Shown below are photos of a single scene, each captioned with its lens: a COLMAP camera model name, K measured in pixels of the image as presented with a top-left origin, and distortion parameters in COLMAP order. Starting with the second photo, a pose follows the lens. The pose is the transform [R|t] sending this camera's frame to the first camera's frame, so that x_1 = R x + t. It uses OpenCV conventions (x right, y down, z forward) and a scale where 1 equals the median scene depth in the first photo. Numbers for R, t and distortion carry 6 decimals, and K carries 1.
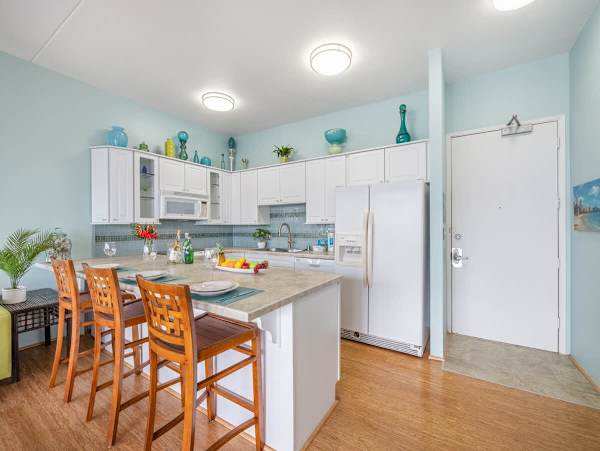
lens RADIAL K [[270.3, 0, 335.6], [0, 270.3, 226.2], [0, 0, 1]] dist [-0.002170, -0.000053]
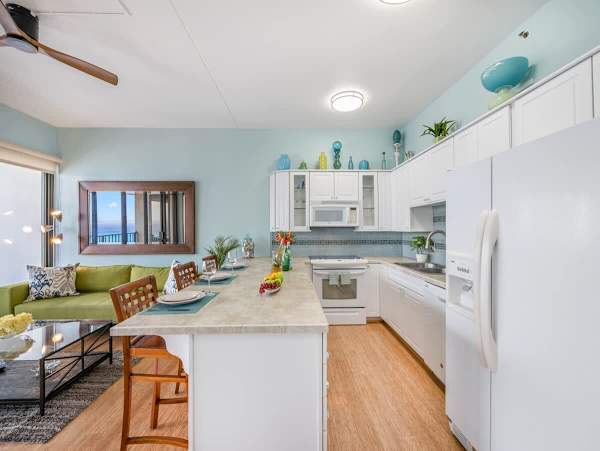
lens RADIAL K [[276.9, 0, 277.5], [0, 276.9, 227.1], [0, 0, 1]] dist [-0.001648, -0.000303]
pose [[0.462567, -0.005810, -0.886565, 0.277800], [0.004160, 0.999982, -0.004383, -0.019496], [0.886574, -0.001661, 0.462583, 0.313189]]
